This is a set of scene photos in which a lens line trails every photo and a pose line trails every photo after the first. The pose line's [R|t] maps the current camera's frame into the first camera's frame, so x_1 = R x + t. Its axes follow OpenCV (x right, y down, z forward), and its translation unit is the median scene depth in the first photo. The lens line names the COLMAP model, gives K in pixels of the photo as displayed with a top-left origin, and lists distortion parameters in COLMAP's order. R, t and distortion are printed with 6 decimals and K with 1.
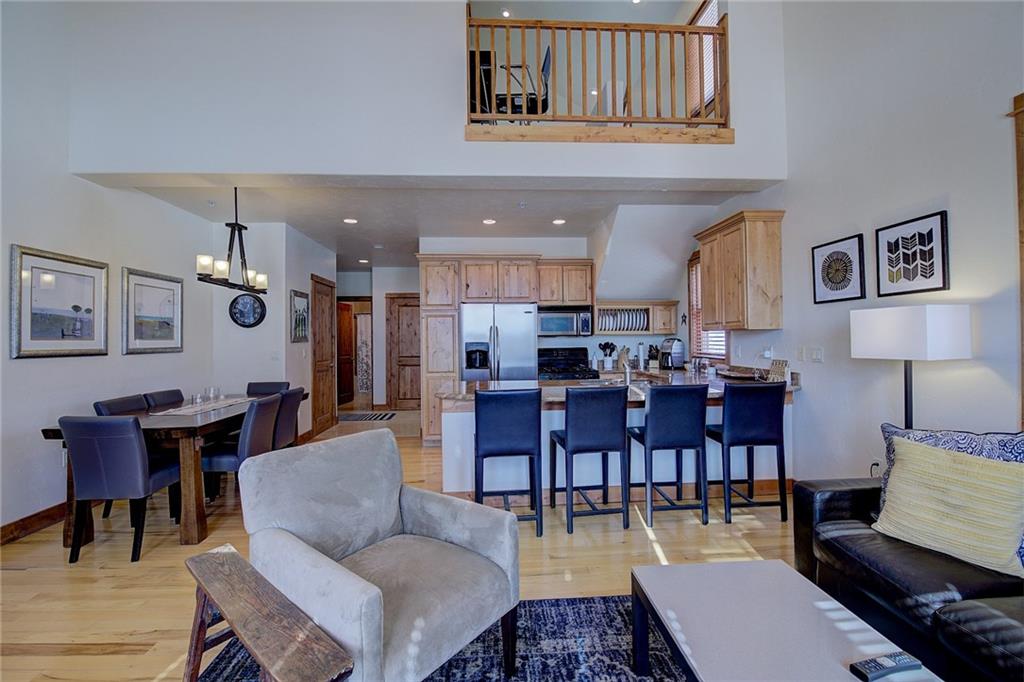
lens RADIAL K [[441.3, 0, 509.4], [0, 441.3, 334.4], [0, 0, 1]] dist [-0.005509, -0.007605]
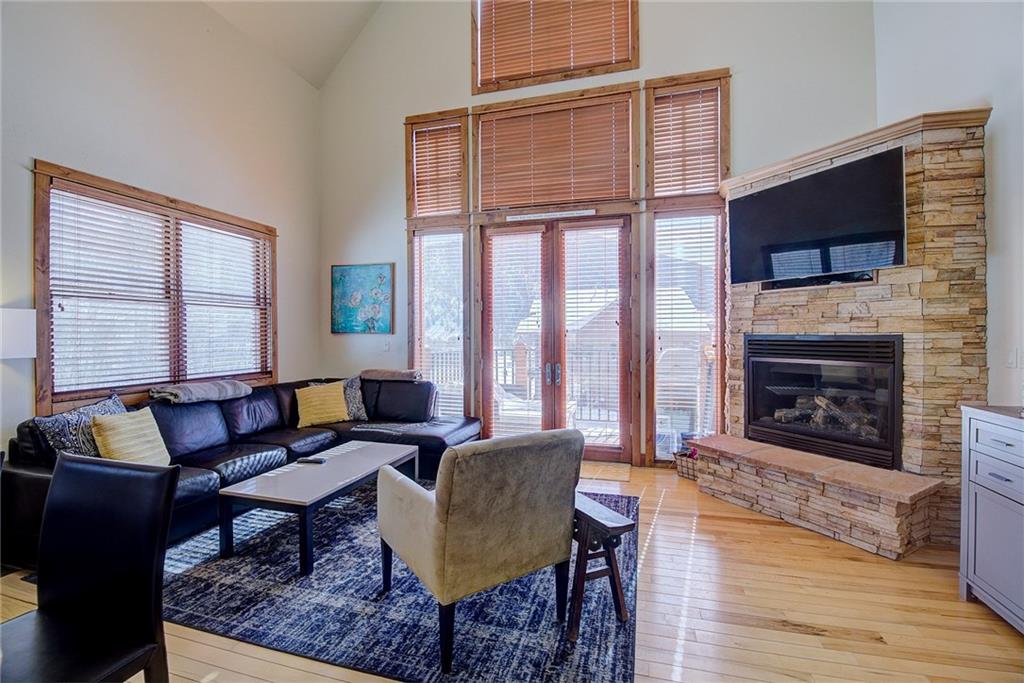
lens RADIAL K [[441.3, 0, 513.2], [0, 441.3, 336.4], [0, 0, 1]] dist [-0.005509, -0.007605]
pose [[-0.945185, 0.012686, 0.326289, -0.401287], [0.010045, 0.999902, -0.009777, 0.017923], [-0.326381, -0.005963, -0.945220, 1.074653]]
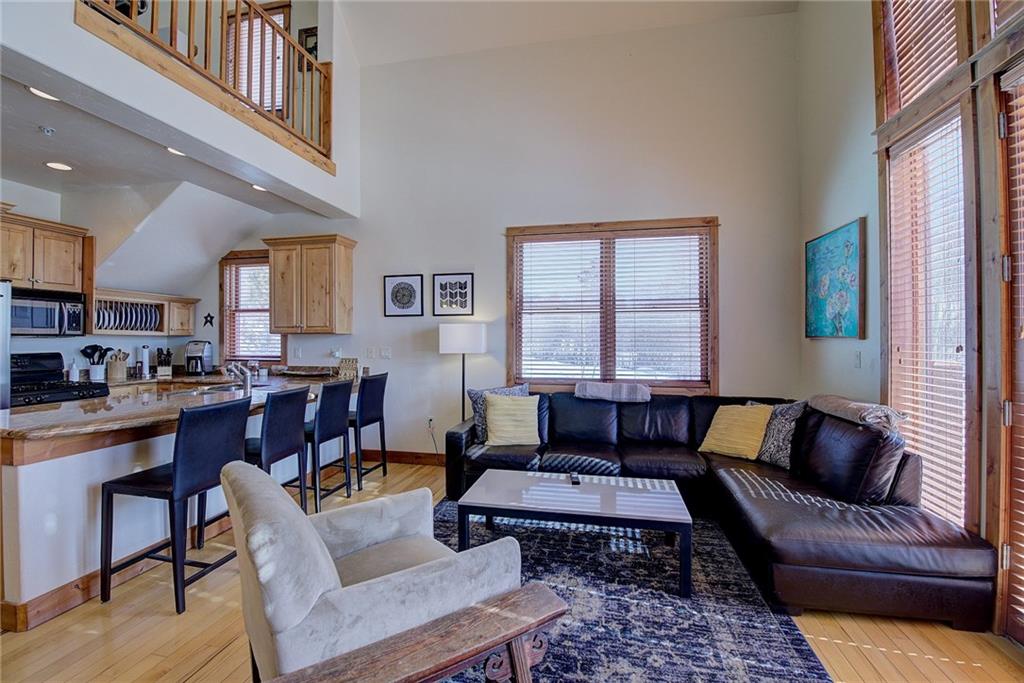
lens RADIAL K [[441.3, 0, 514.9], [0, 441.3, 338.3], [0, 0, 1]] dist [-0.005509, -0.007605]
pose [[0.255735, 0.014172, 0.966643, -0.543308], [-0.013641, 0.999846, -0.011050, 0.008974], [-0.966651, -0.010360, 0.255889, 0.241004]]
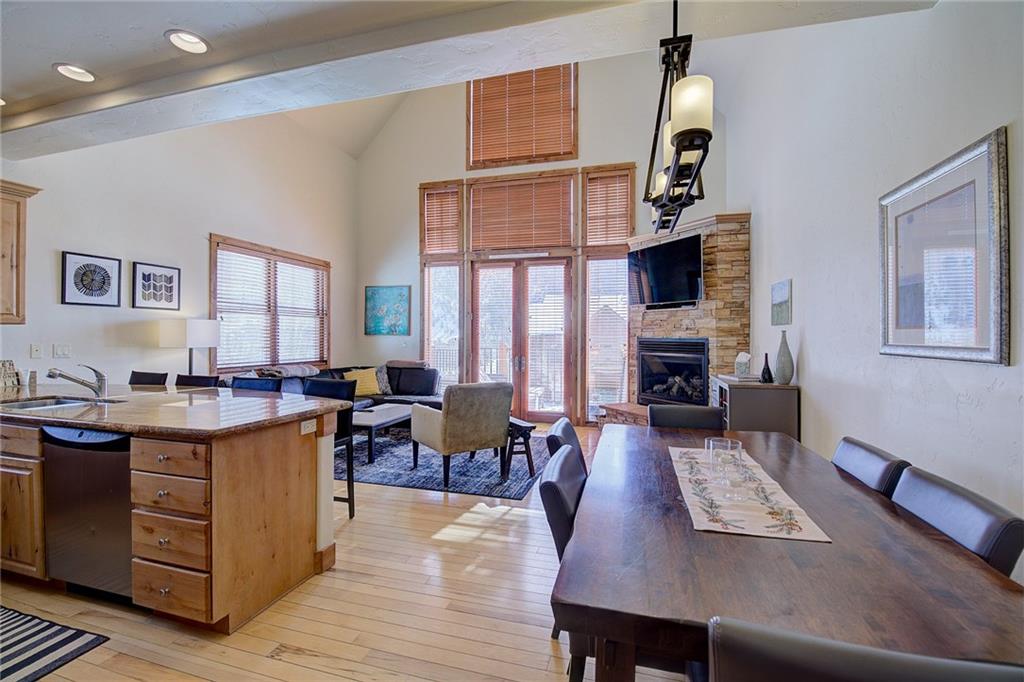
lens RADIAL K [[441.3, 0, 517.0], [0, 441.3, 337.0], [0, 0, 1]] dist [-0.005509, -0.007605]
pose [[-0.948219, 0.006176, 0.317558, -0.693071], [0.001820, 0.999900, -0.014012, 0.028752], [-0.317613, -0.012709, -0.948135, 1.640490]]
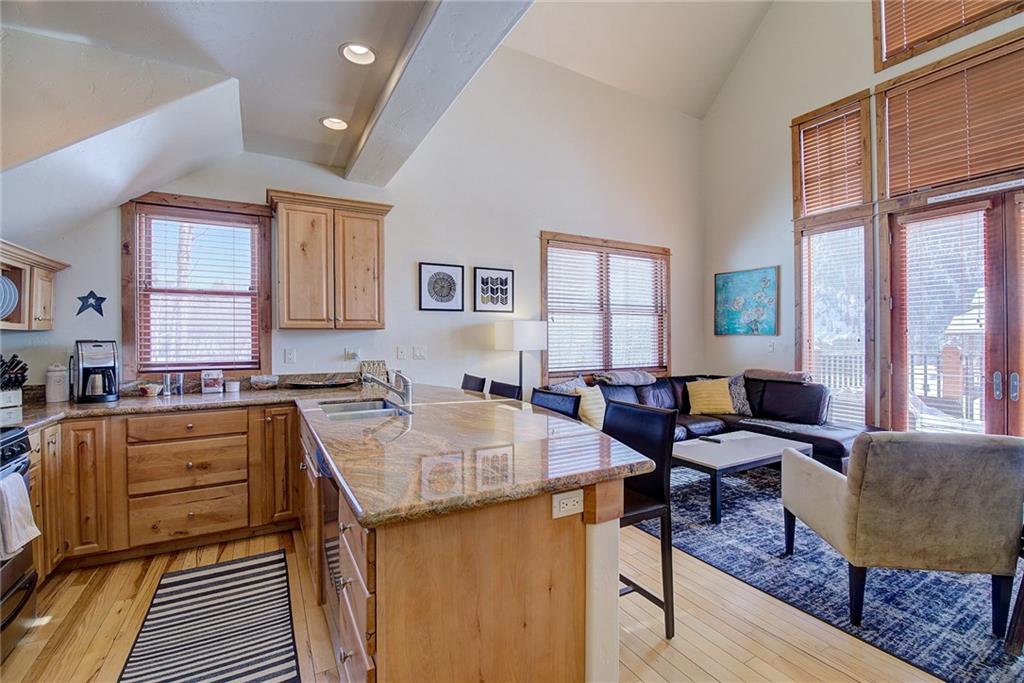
lens RADIAL K [[441.3, 0, 511.8], [0, 441.3, 337.1], [0, 0, 1]] dist [-0.005509, -0.007605]
pose [[-0.445403, 0.012478, 0.895243, -0.480918], [-0.001799, 0.999888, -0.014832, 0.020824], [-0.895328, -0.008217, -0.445331, 1.296878]]
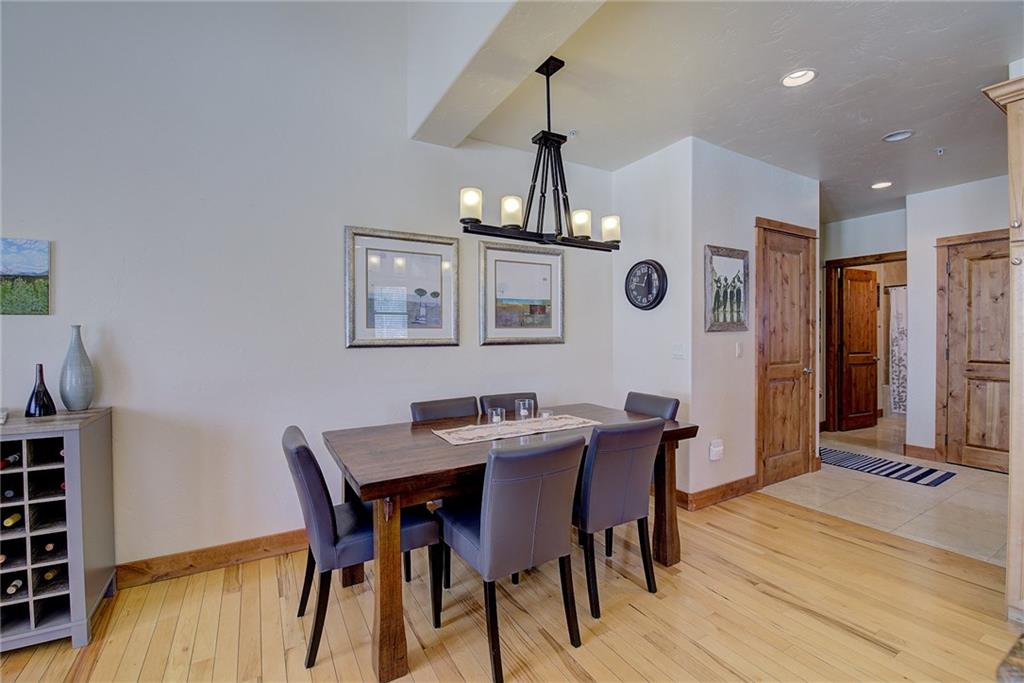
lens RADIAL K [[441.3, 0, 513.7], [0, 441.3, 336.7], [0, 0, 1]] dist [-0.005509, -0.007605]
pose [[0.455403, 0.014603, -0.890166, -0.075776], [0.012664, 0.999658, 0.022878, 0.008068], [0.890196, -0.021692, 0.455062, 0.510239]]
